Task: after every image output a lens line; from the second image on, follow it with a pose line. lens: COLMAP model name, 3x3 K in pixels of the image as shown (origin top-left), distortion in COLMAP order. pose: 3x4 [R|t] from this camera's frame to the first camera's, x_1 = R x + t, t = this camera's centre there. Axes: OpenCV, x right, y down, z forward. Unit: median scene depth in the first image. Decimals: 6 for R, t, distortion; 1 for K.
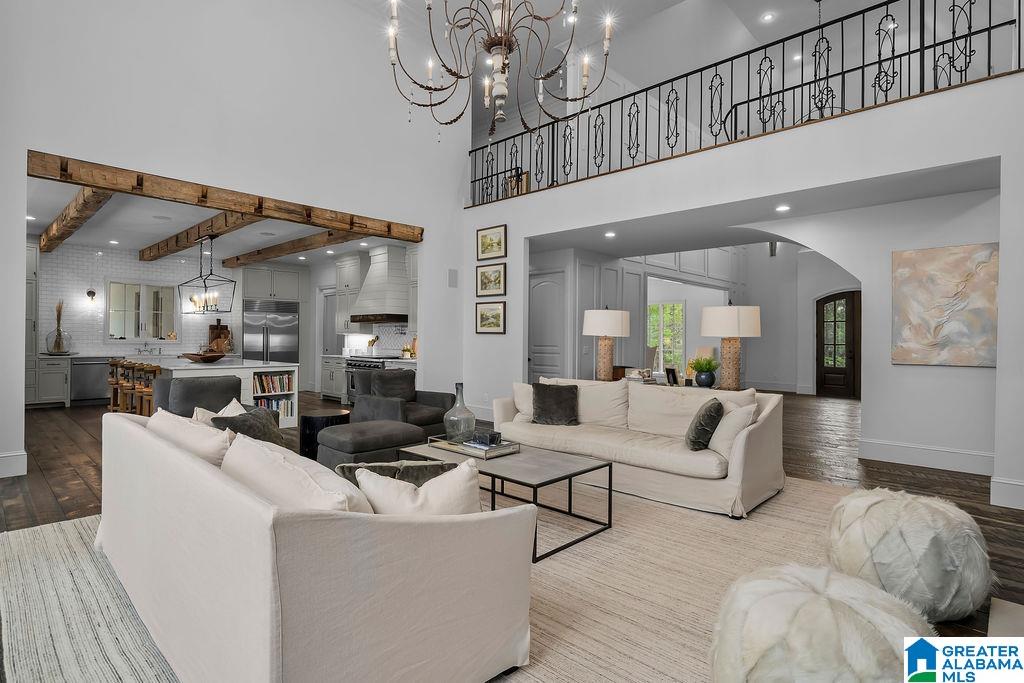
lens RADIAL K [[518.7, 0, 521.7], [0, 518.7, 341.9], [0, 0, 1]] dist [-0.027768, 0.011417]
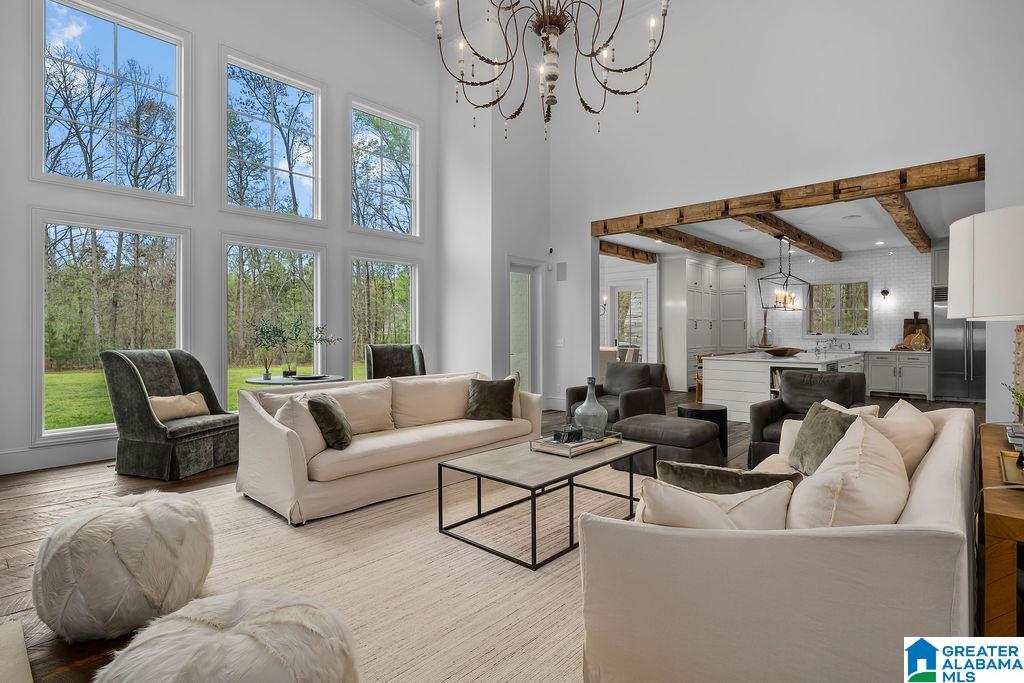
lens RADIAL K [[518.7, 0, 521.7], [0, 518.7, 341.9], [0, 0, 1]] dist [-0.027768, 0.011417]
pose [[0.012833, 0.007979, -0.999886, 0.553618], [-0.002326, 0.999966, 0.007950, 0.004242], [0.999915, 0.002224, 0.012851, 0.564127]]
